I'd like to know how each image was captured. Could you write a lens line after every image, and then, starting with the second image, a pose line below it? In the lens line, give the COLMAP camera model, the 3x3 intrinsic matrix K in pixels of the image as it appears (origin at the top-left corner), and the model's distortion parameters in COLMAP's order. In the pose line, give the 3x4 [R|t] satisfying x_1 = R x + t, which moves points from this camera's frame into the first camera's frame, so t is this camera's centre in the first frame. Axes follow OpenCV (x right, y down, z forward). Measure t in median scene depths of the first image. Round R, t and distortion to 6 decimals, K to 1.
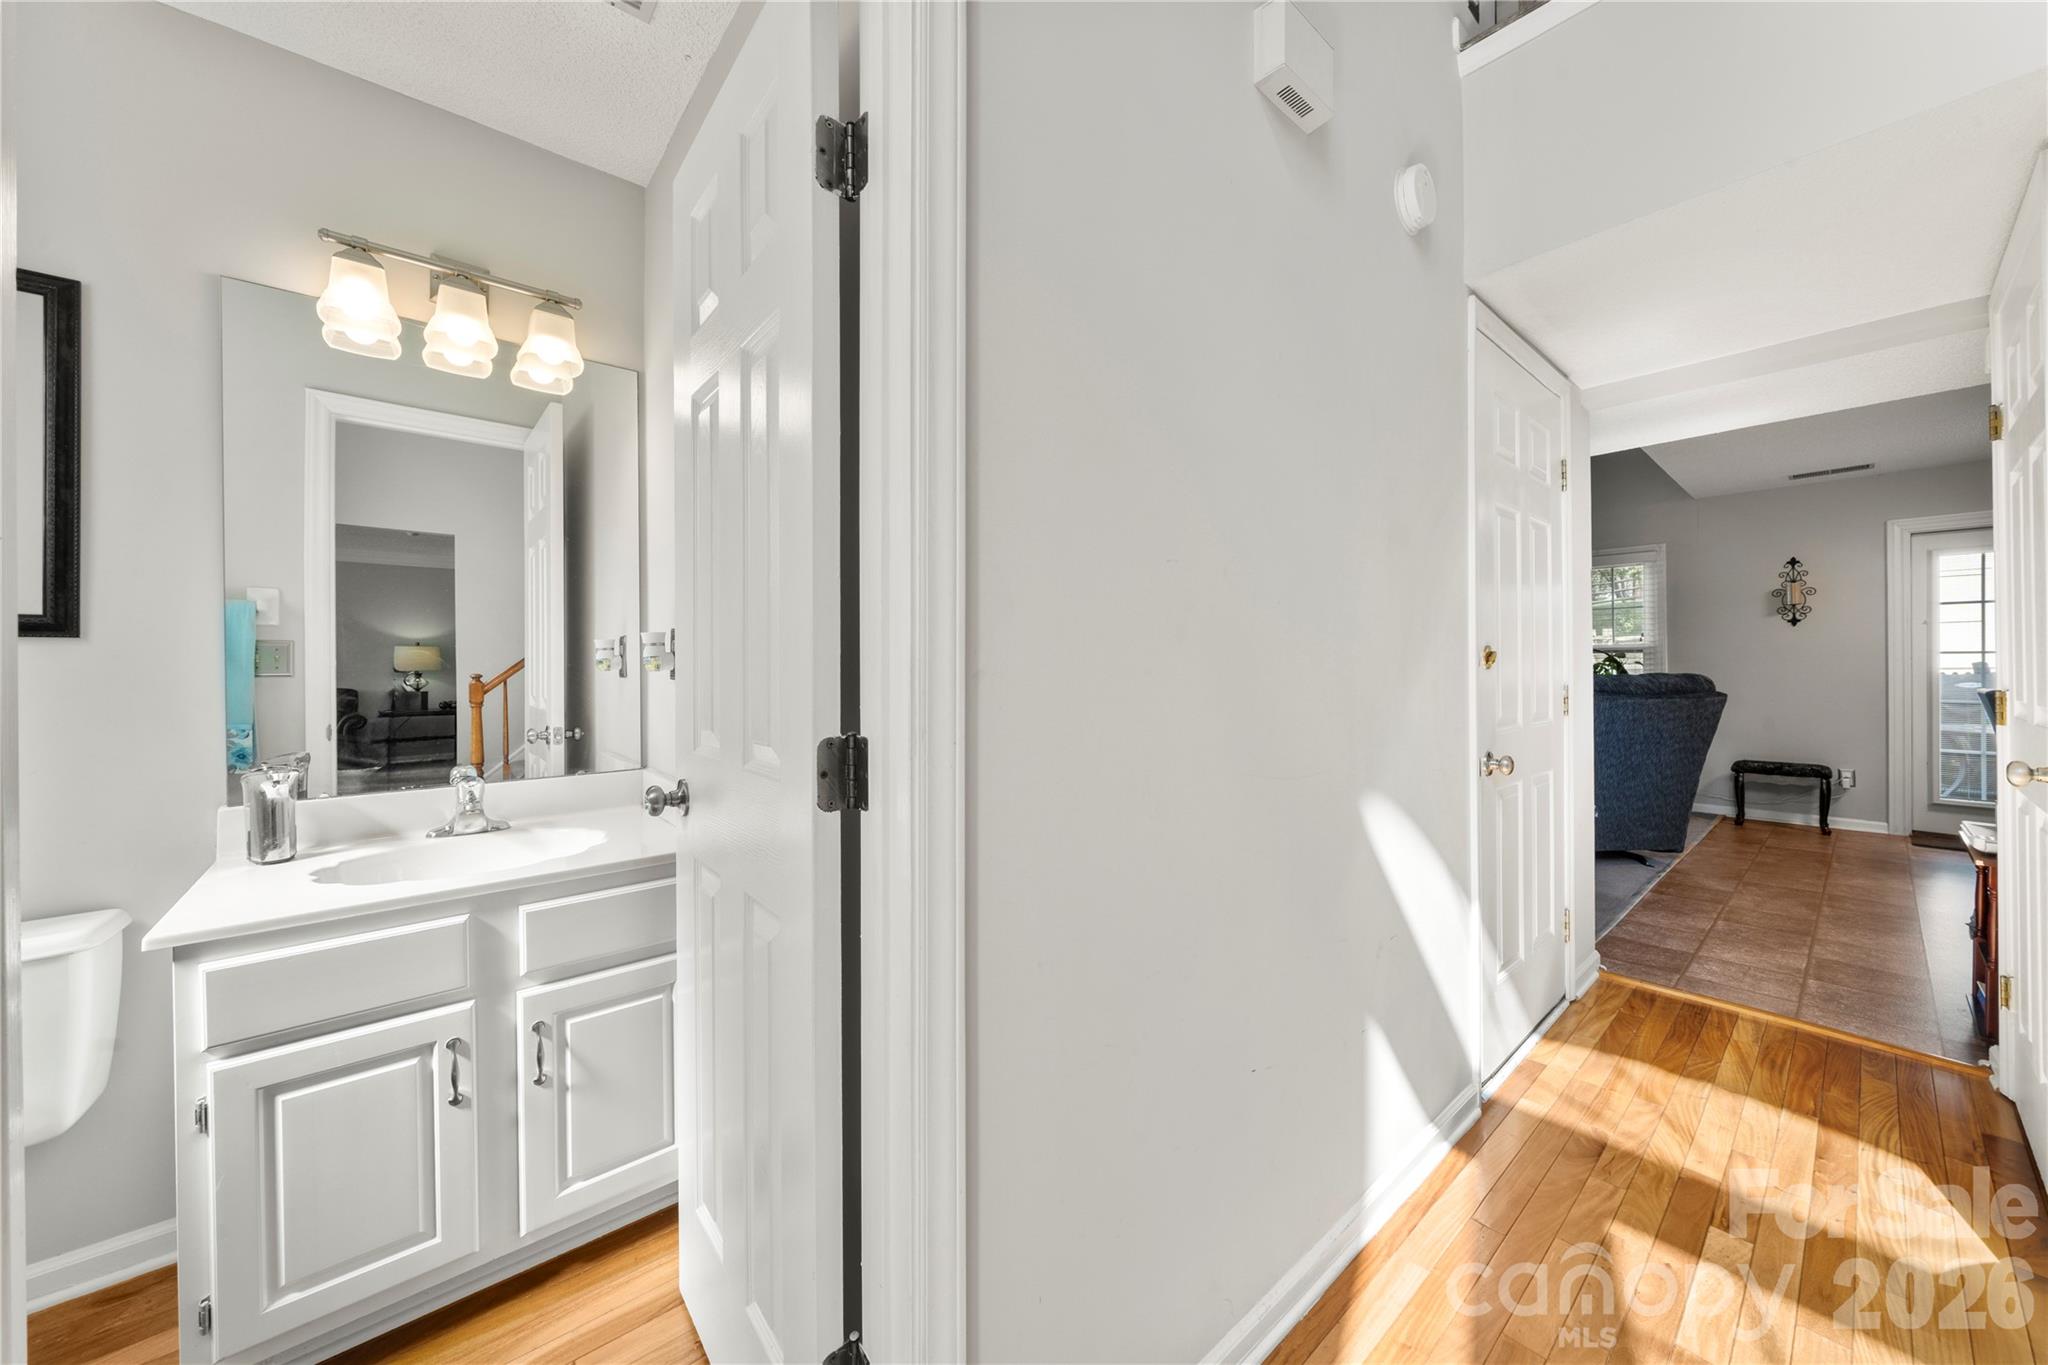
lens RADIAL K [[716.3, 0, 1024.8], [0, 716.3, 667.5], [0, 0, 1]] dist [-0.002185, 0.000115]
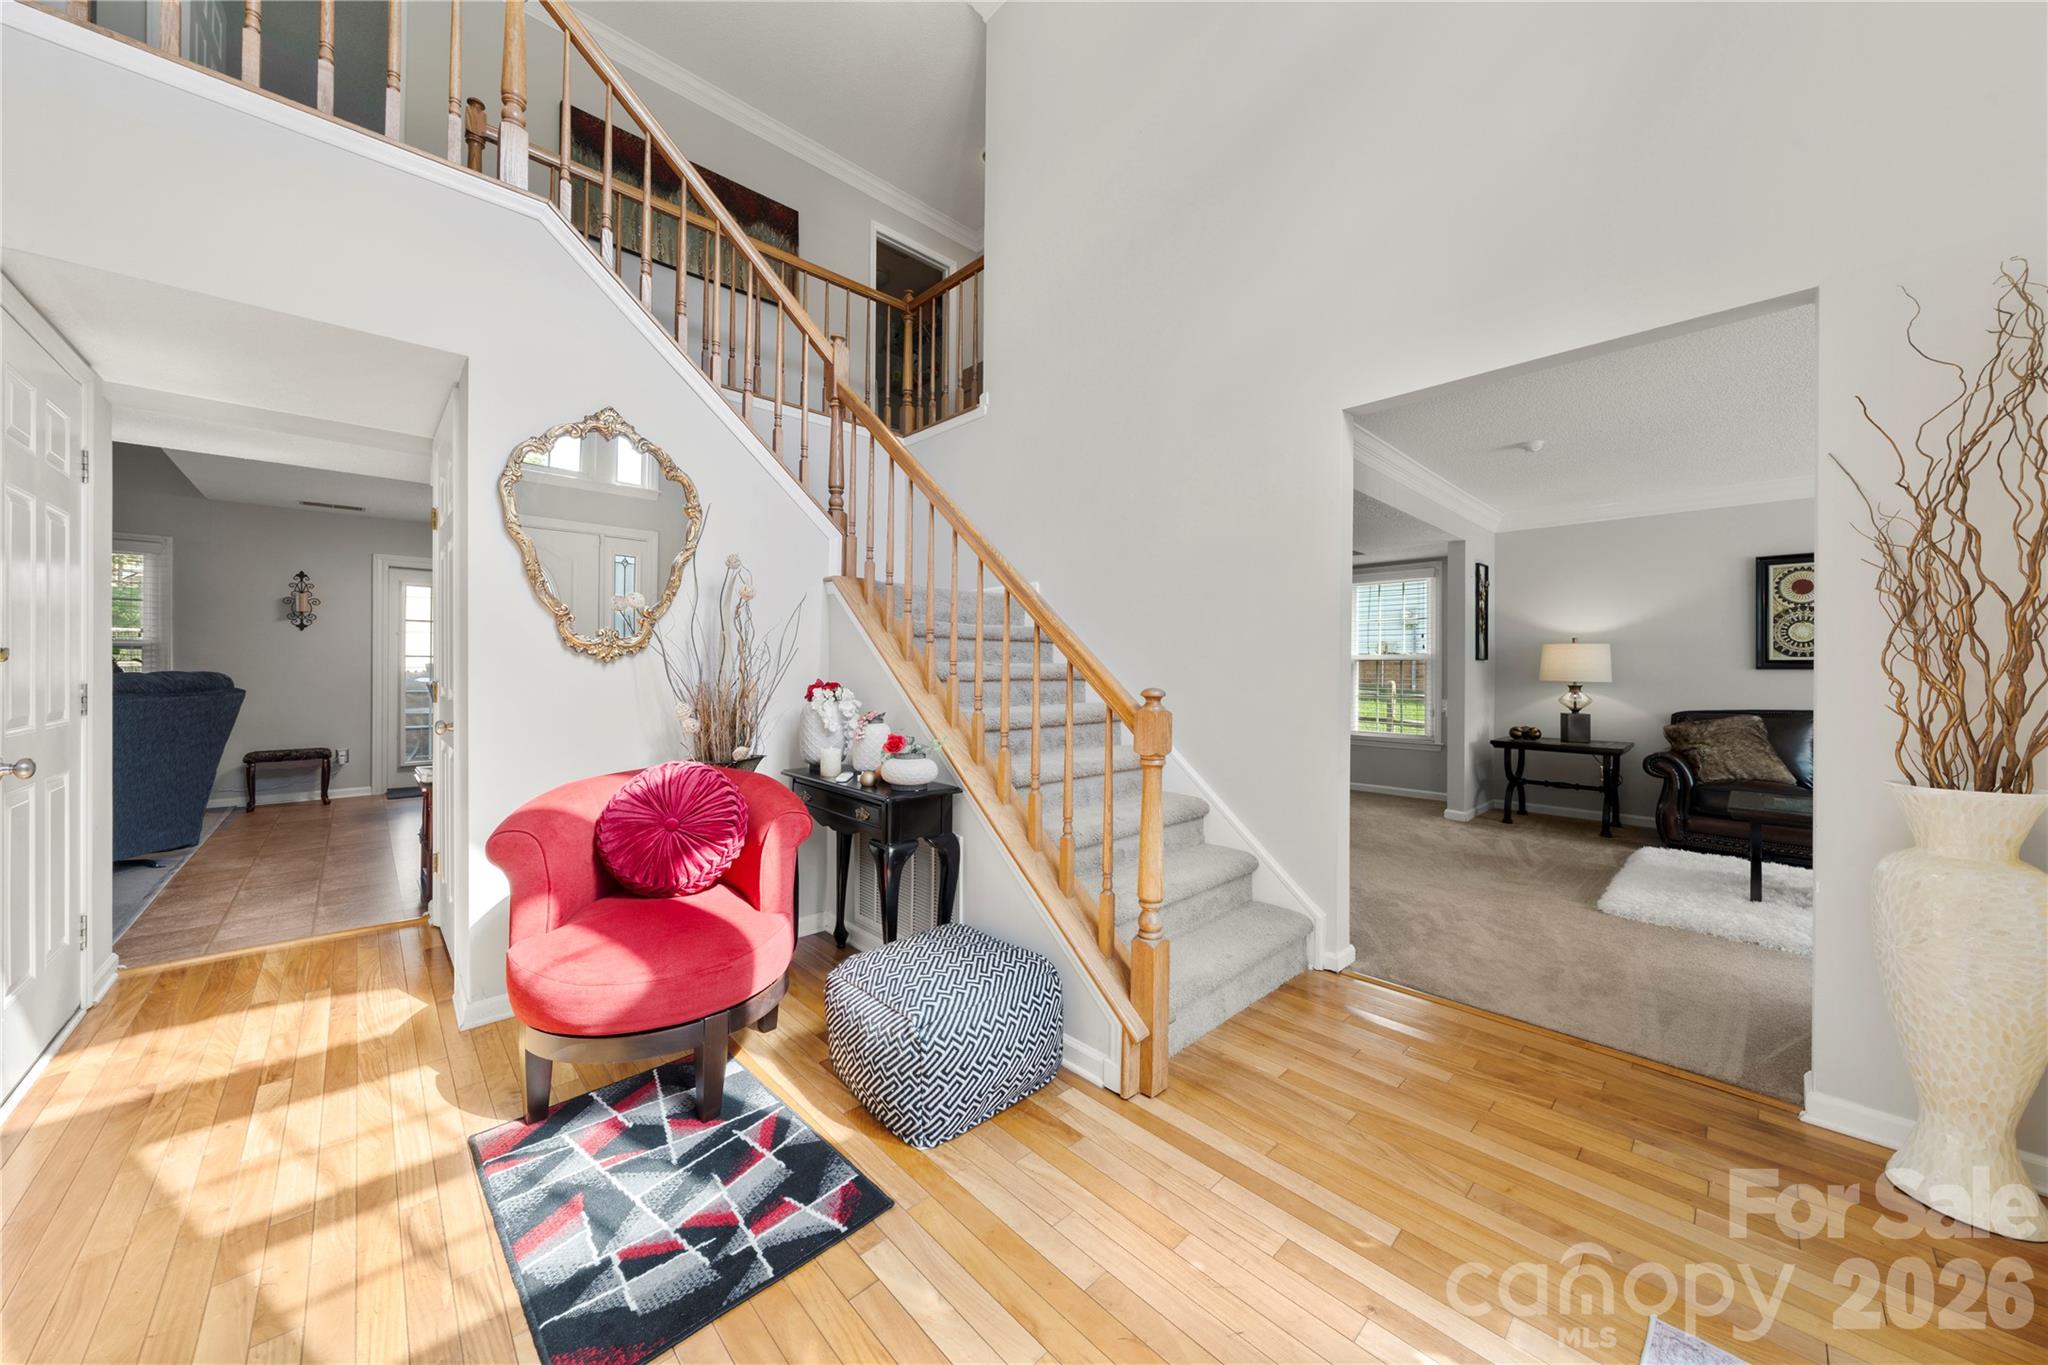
lens RADIAL K [[735.6, 0, 1060.9], [0, 735.6, 670.6], [0, 0, 1]] dist [-0.001369, 0.000174]
pose [[-0.064872, 0.000911, 0.997893, -0.299849], [-0.008330, 0.999964, -0.001454, -0.002654], [-0.997859, -0.008407, -0.064862, -0.236677]]
